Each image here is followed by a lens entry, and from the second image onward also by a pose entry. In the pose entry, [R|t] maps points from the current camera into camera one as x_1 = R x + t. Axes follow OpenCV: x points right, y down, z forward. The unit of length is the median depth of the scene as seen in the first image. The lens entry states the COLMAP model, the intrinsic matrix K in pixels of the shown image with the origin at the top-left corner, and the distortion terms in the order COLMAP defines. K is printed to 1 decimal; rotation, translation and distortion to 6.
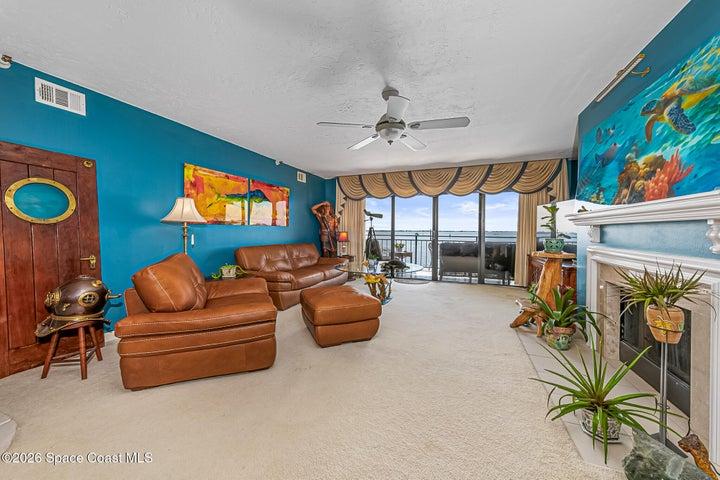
lens RADIAL K [[271.5, 0, 361.2], [0, 271.5, 235.1], [0, 0, 1]] dist [0.013959, -0.000629]
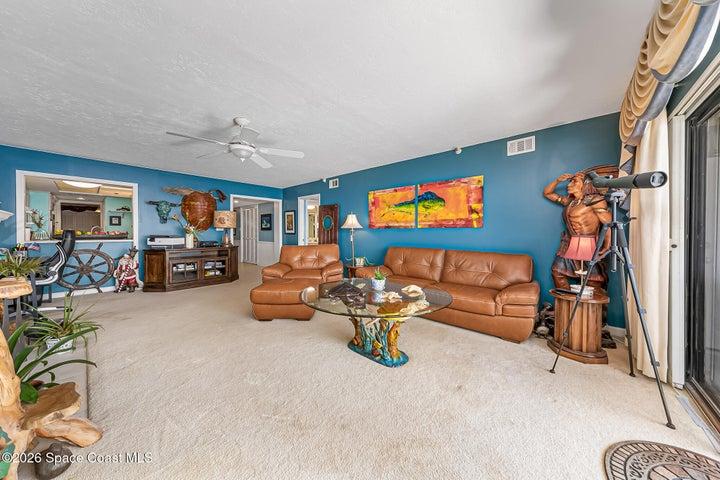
lens RADIAL K [[246.3, 0, 360.5], [0, 246.3, 236.0], [0, 0, 1]] dist [0.008989, -0.000014]
pose [[-0.358325, 0.007115, -0.933570, 0.482185], [-0.017838, 0.999736, 0.014466, -0.012454], [0.933427, 0.021836, -0.358103, 0.957433]]
